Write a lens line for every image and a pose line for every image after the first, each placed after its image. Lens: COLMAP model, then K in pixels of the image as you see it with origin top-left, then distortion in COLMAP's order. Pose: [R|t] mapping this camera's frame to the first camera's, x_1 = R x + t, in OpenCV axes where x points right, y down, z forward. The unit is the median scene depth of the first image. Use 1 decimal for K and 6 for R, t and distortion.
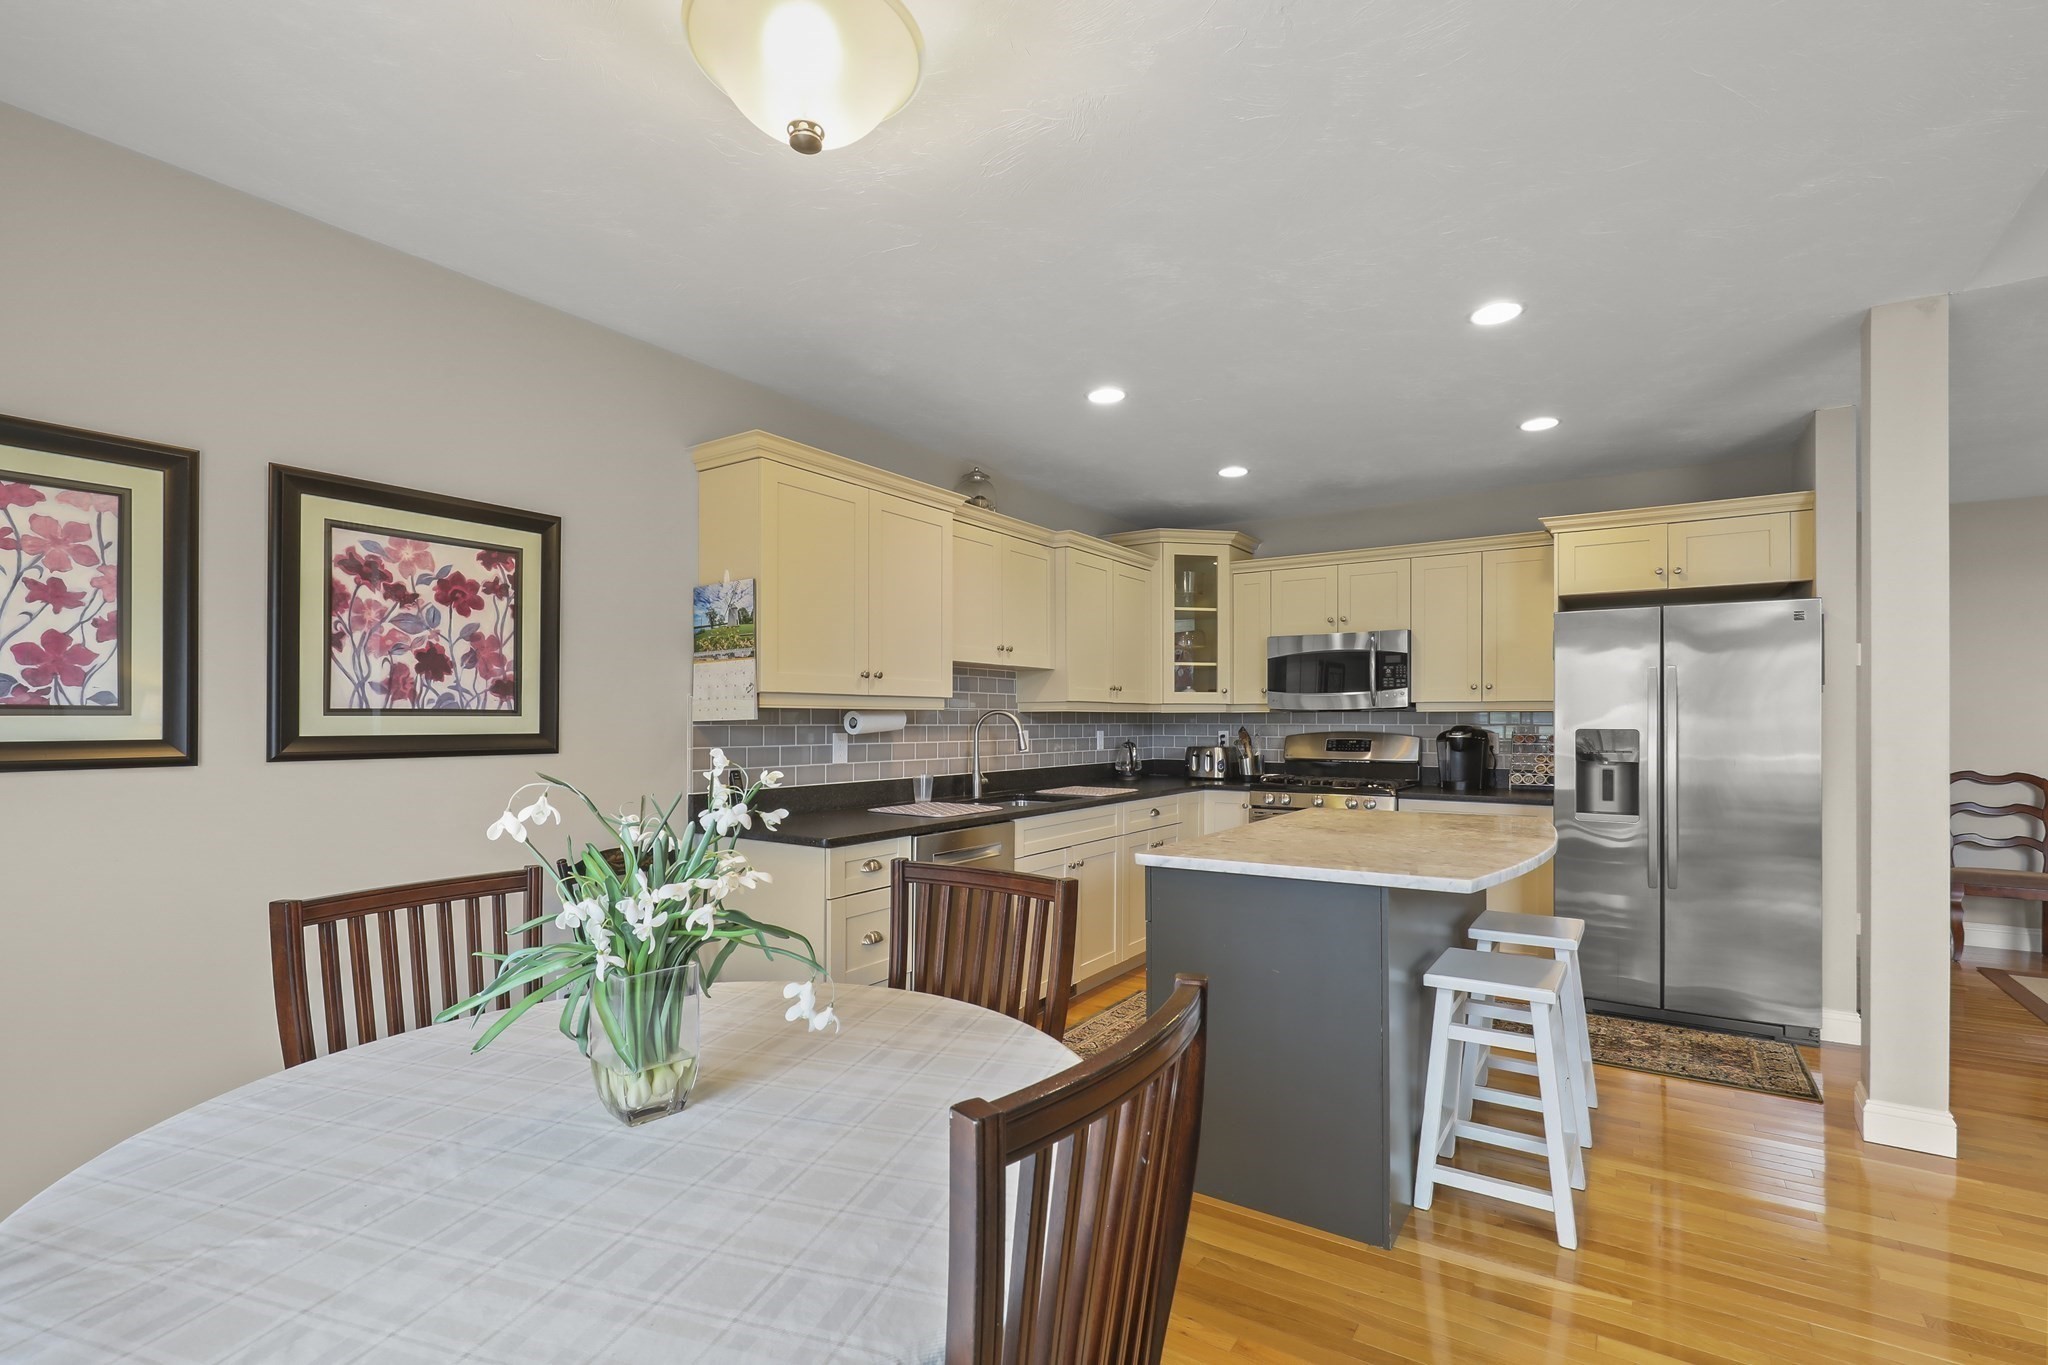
lens RADIAL K [[941.4, 0, 1028.5], [0, 941.4, 723.6], [0, 0, 1]] dist [0.015831, -0.018048]
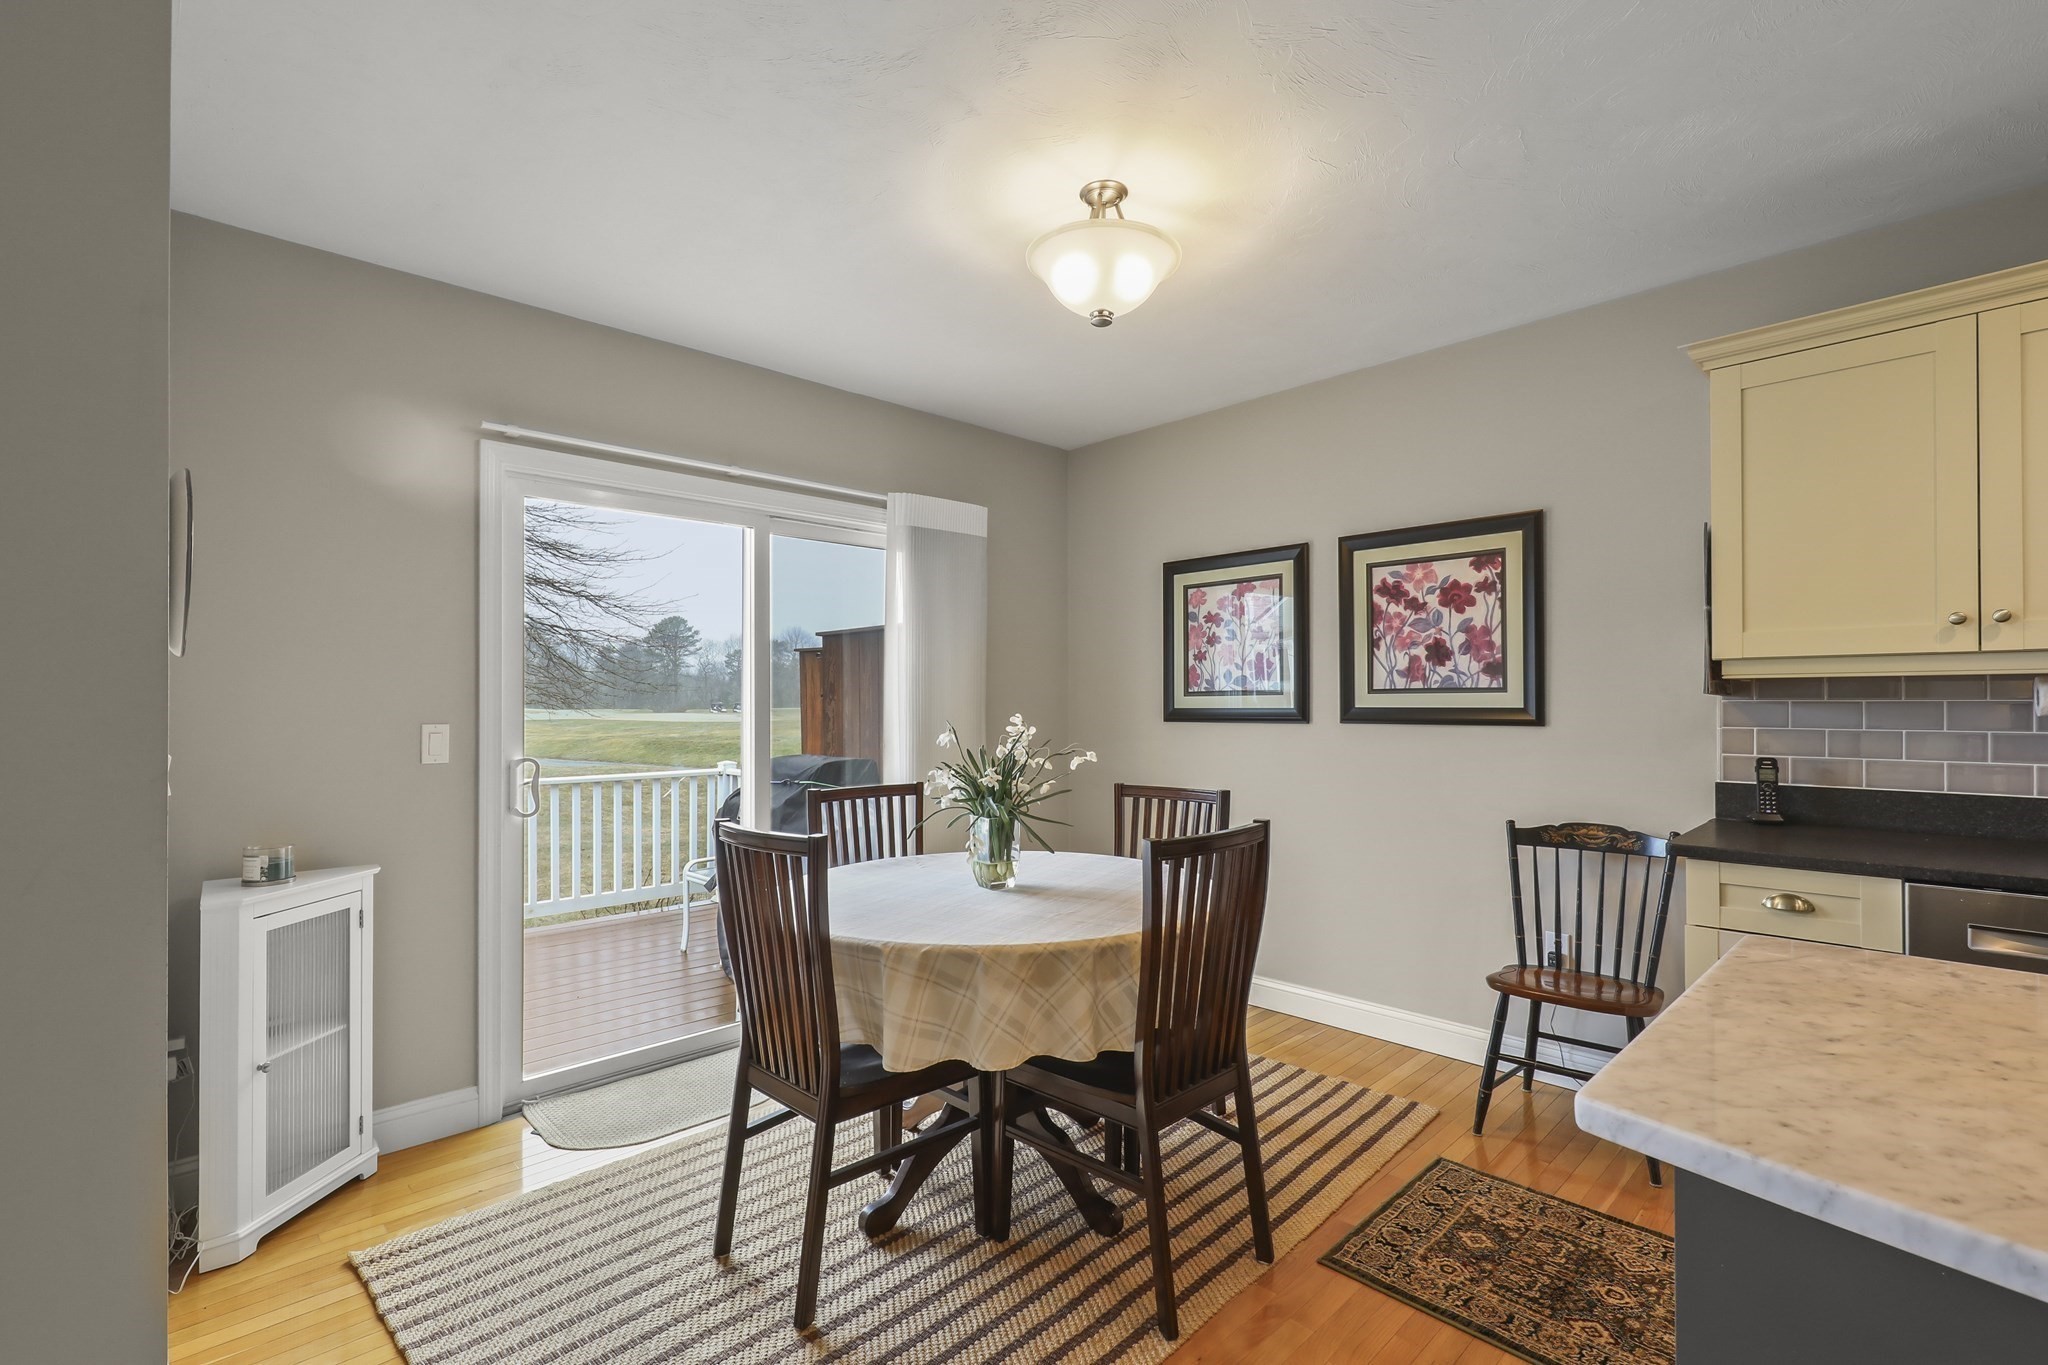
lens RADIAL K [[931.3, 0, 1024.0], [0, 931.3, 682.5], [0, 0, 1]] dist [0.014597, -0.017523]
pose [[-0.225891, -0.012664, -0.974070, 0.756238], [0.006561, 0.999873, -0.014521, -0.007947], [0.974130, -0.009671, -0.225780, 0.728903]]
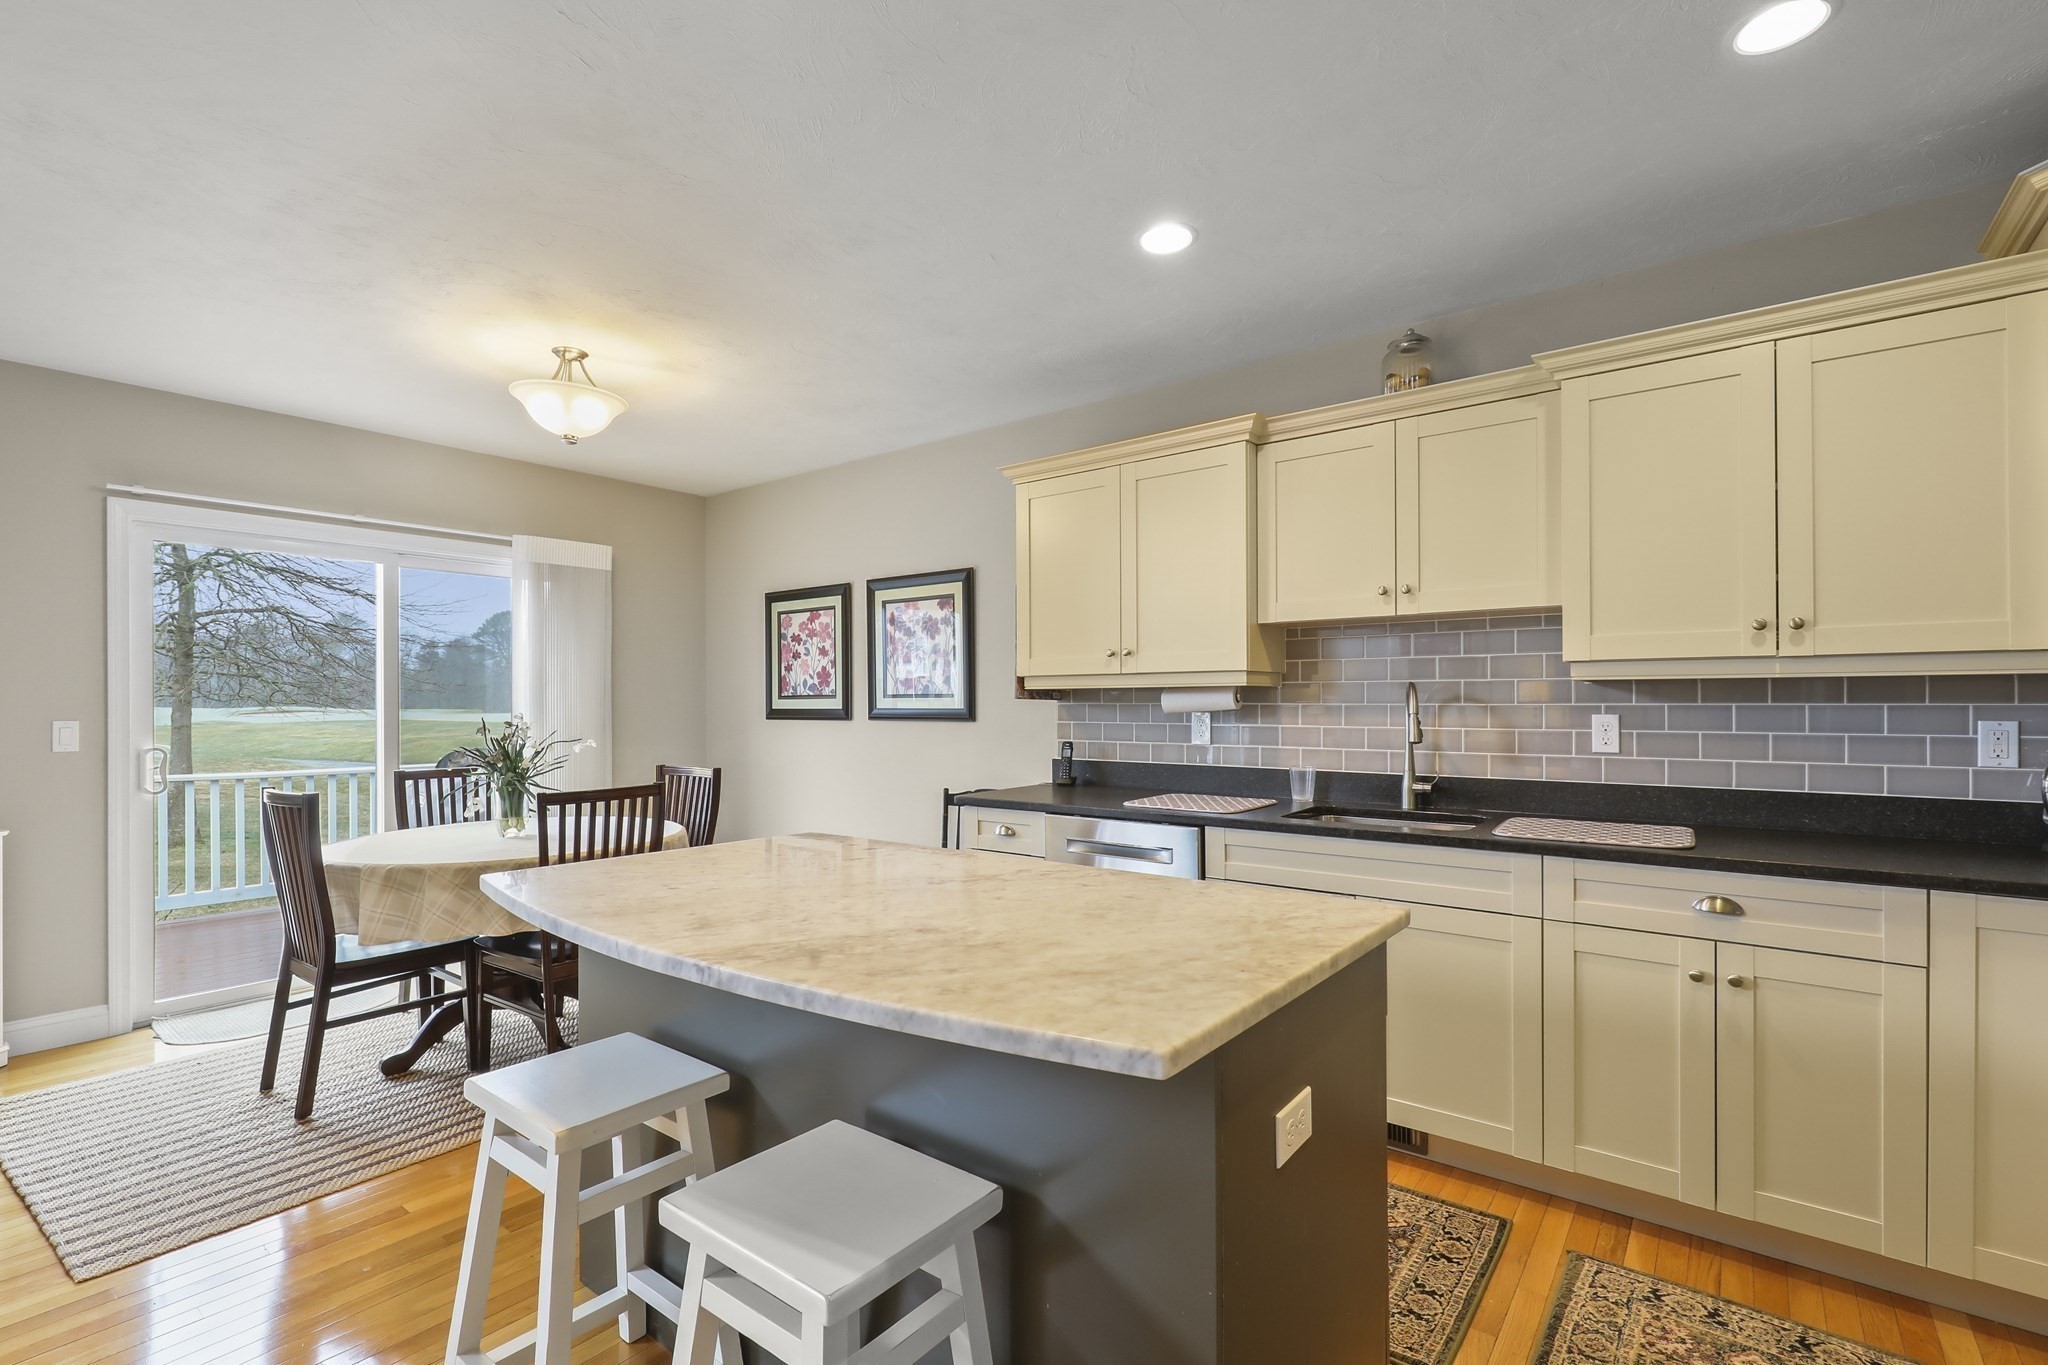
lens RADIAL K [[927.4, 0, 1022.1], [0, 927.4, 693.5], [0, 0, 1]] dist [-0.001396, -0.000846]
pose [[-0.077897, -0.003122, -0.996957, 1.098730], [0.004339, 0.999985, -0.003470, -0.009525], [0.996952, -0.004597, -0.077882, 1.320798]]
